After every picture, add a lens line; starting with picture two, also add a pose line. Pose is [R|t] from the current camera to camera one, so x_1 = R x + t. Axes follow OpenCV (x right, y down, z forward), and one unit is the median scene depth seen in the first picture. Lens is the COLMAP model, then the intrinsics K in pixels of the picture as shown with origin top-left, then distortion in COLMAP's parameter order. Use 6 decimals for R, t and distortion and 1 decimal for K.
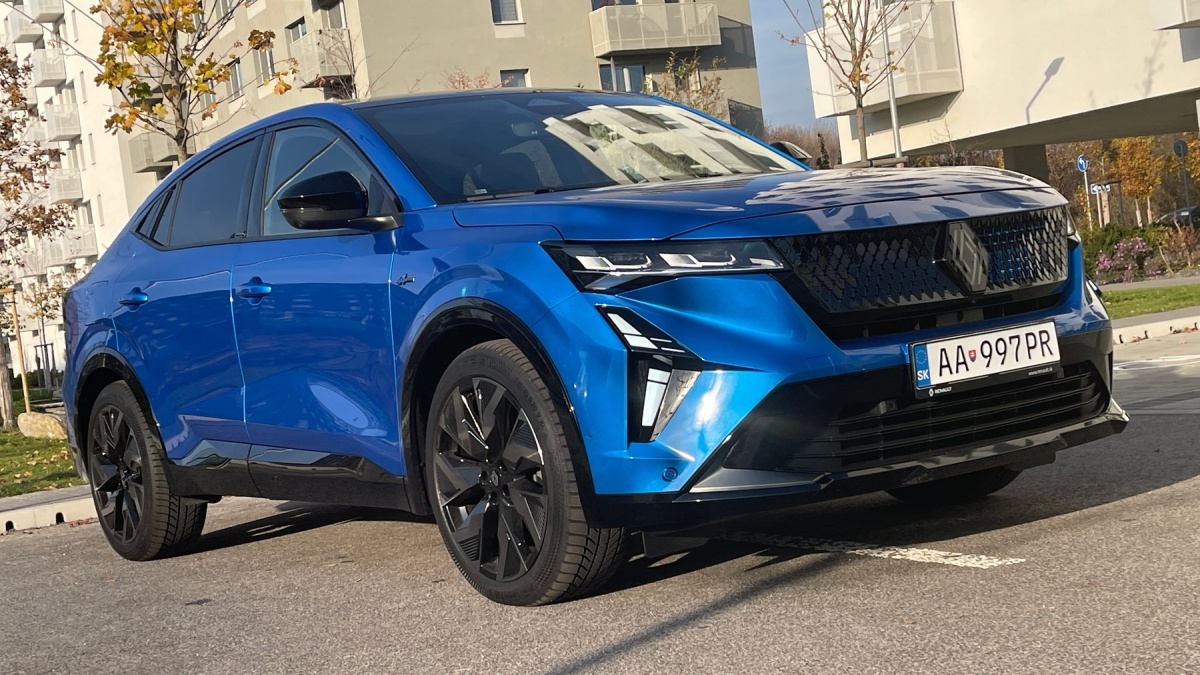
lens RADIAL K [[1649.8, 0, 600.0], [0, 1649.8, 337.5], [0, 0, 1]] dist [0.011588, 0.033855]
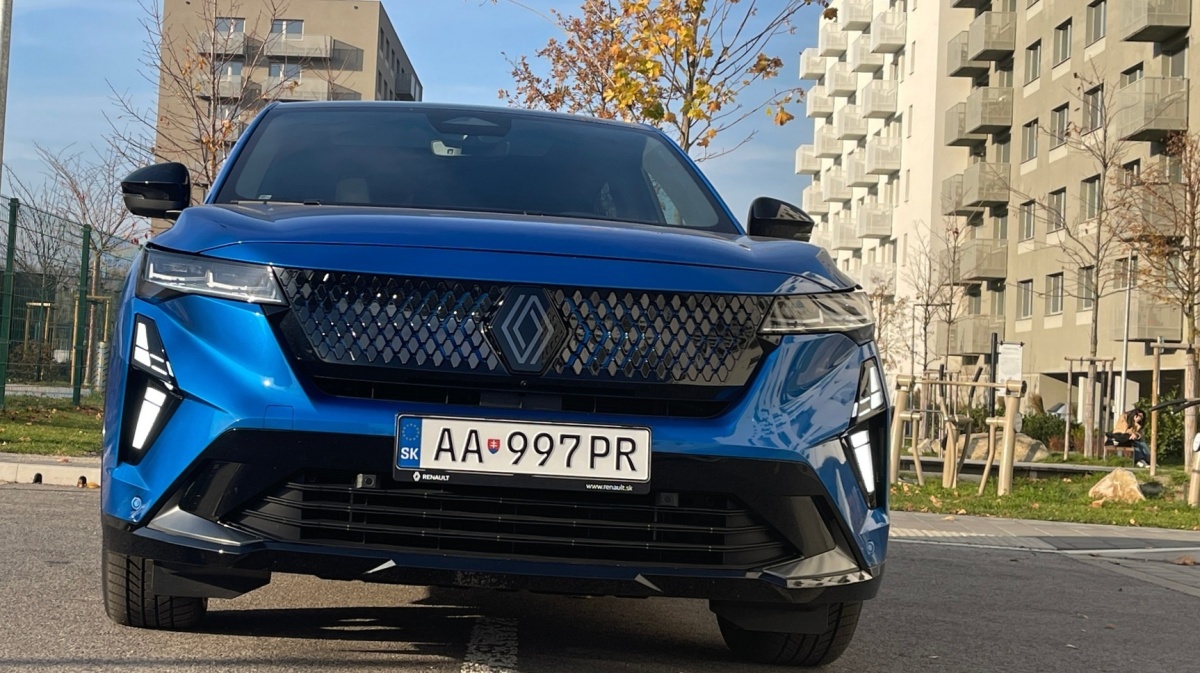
lens RADIAL K [[1762.4, 0, 600.0], [0, 1762.4, 336.5], [0, 0, 1]] dist [0.115788, 0.022459]
pose [[0.810887, 0.154122, -0.564542, 0.735620], [-0.175972, 0.984266, 0.015949, -0.064361], [0.558118, 0.086411, 0.825250, 0.286544]]
